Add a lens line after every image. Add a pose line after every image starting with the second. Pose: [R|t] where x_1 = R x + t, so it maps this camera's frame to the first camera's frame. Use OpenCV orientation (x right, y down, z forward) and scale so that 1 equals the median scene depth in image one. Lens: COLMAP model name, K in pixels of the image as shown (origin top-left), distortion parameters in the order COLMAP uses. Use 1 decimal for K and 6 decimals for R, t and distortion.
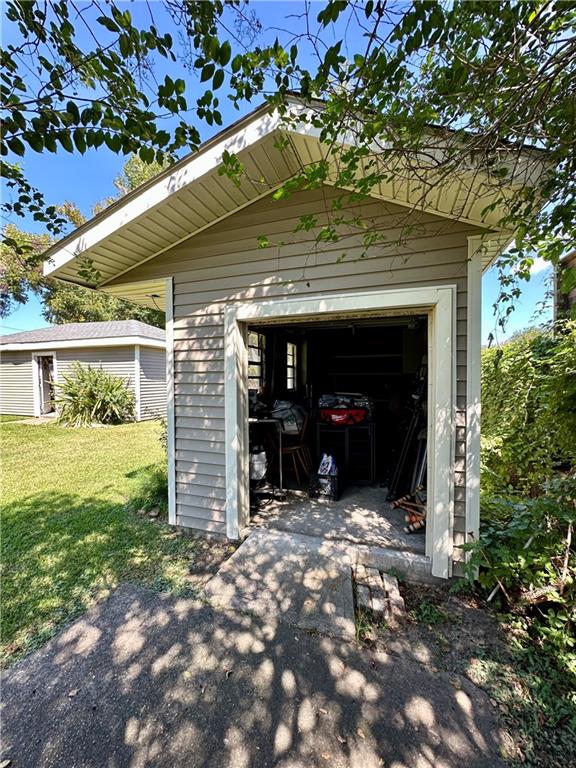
lens RADIAL K [[307.0, 0, 286.8], [0, 307.0, 384.1], [0, 0, 1]] dist [-0.005660, 0.000760]
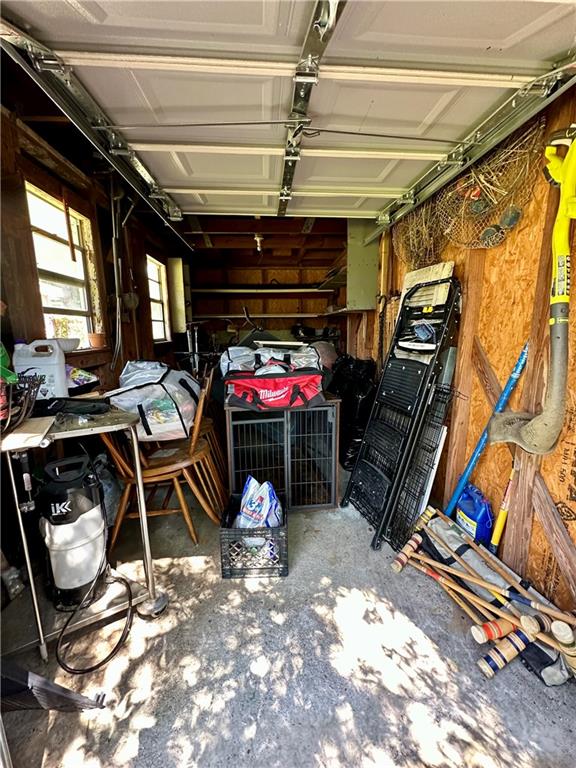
lens RADIAL K [[307.0, 0, 286.8], [0, 307.0, 384.1], [0, 0, 1]] dist [-0.005660, 0.000760]
pose [[0.920531, -0.077554, 0.382894, 0.011341], [0.016785, 0.987044, 0.159569, 0.024164], [-0.390308, -0.140461, 0.909907, 0.740699]]
